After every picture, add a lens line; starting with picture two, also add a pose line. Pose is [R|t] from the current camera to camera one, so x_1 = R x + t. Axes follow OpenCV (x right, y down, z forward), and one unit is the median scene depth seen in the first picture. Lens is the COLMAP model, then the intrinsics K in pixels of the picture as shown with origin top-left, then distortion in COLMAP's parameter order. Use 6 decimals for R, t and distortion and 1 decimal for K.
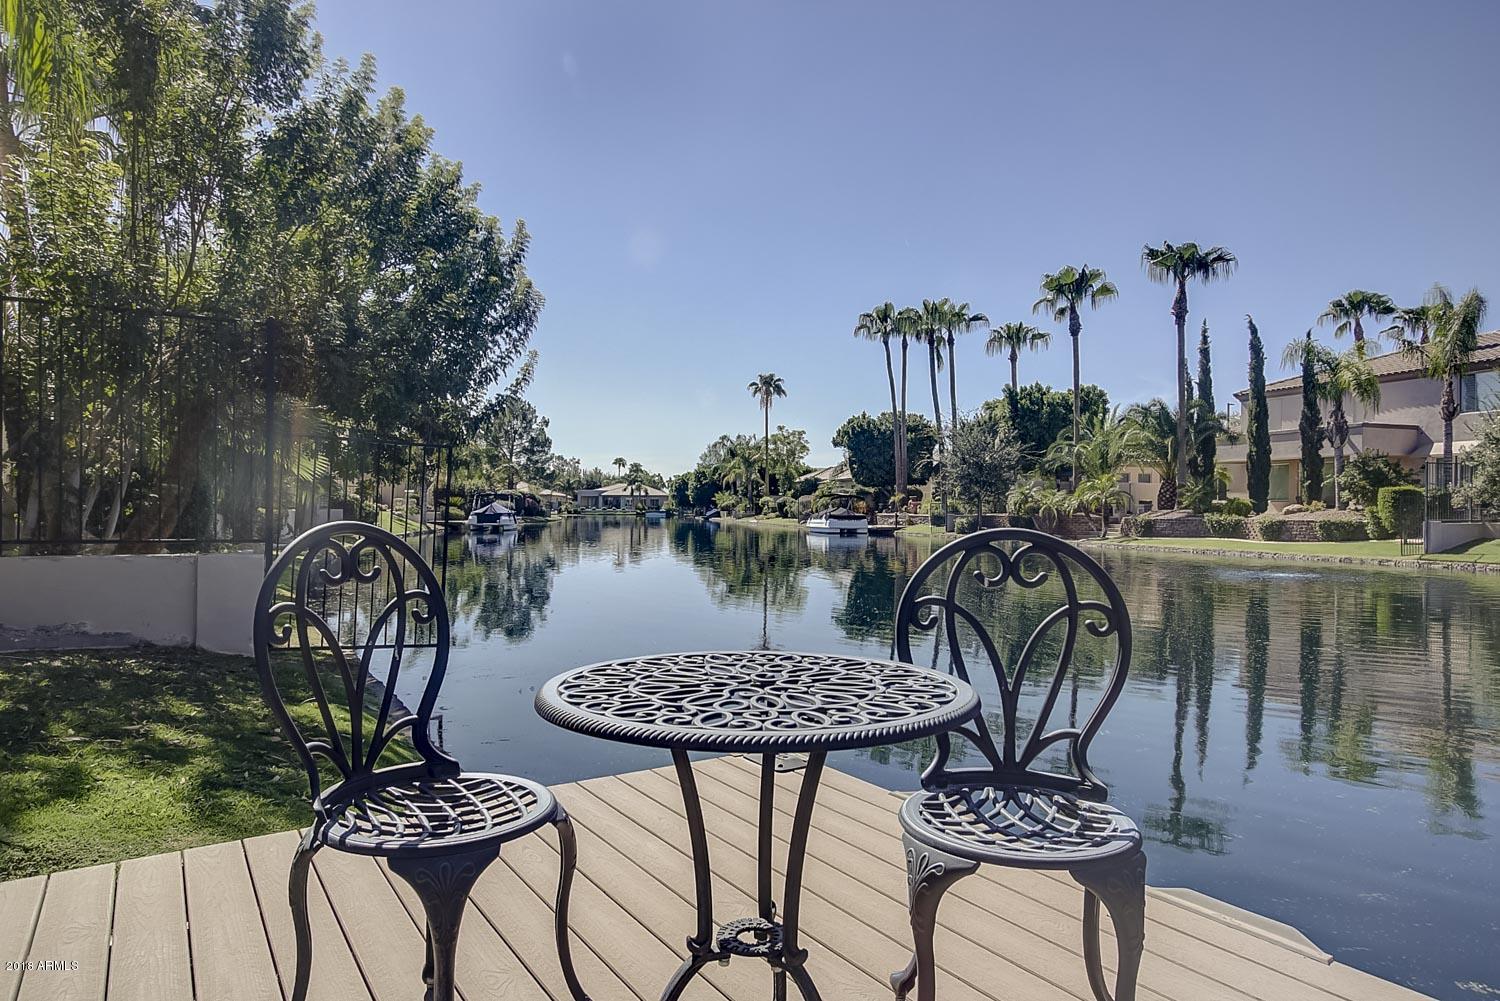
lens RADIAL K [[927.7, 0, 750.0], [0, 927.7, 500.5], [0, 0, 1]] dist [0.002051, 0.001451]
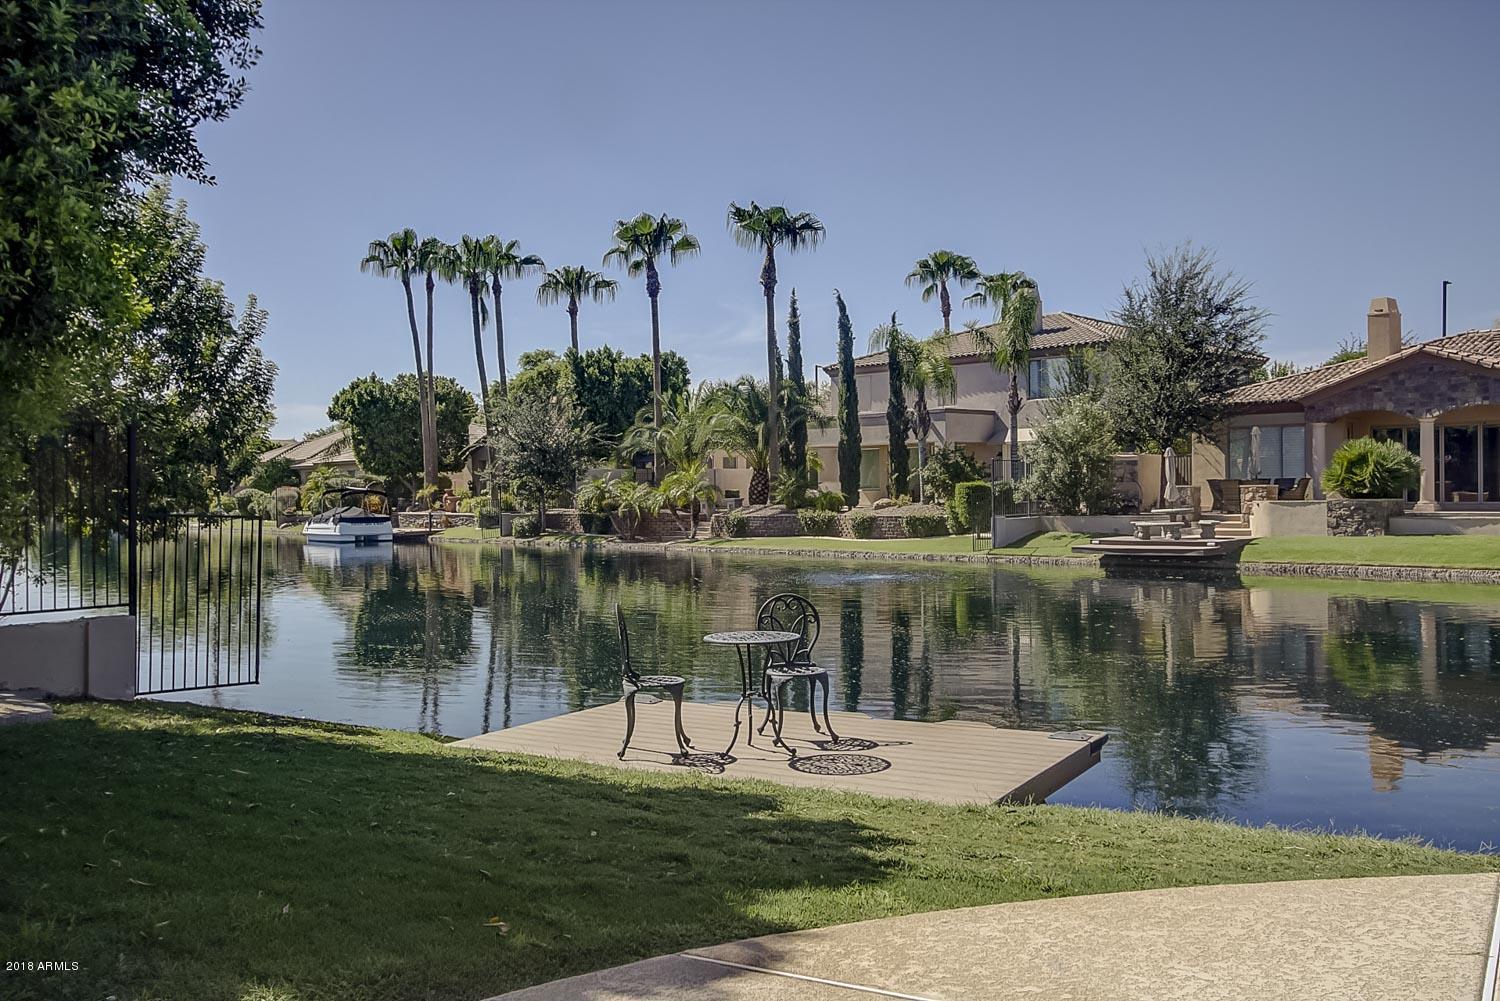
lens RADIAL K [[1345.3, 0, 749.8], [0, 1345.3, 494.5], [0, 0, 1]] dist [-0.002872, 0.000628]
pose [[0.910235, -0.022599, 0.413474, -0.078959], [0.017999, 0.999725, 0.015017, -0.017441], [-0.413700, -0.006227, 0.910392, -0.144763]]
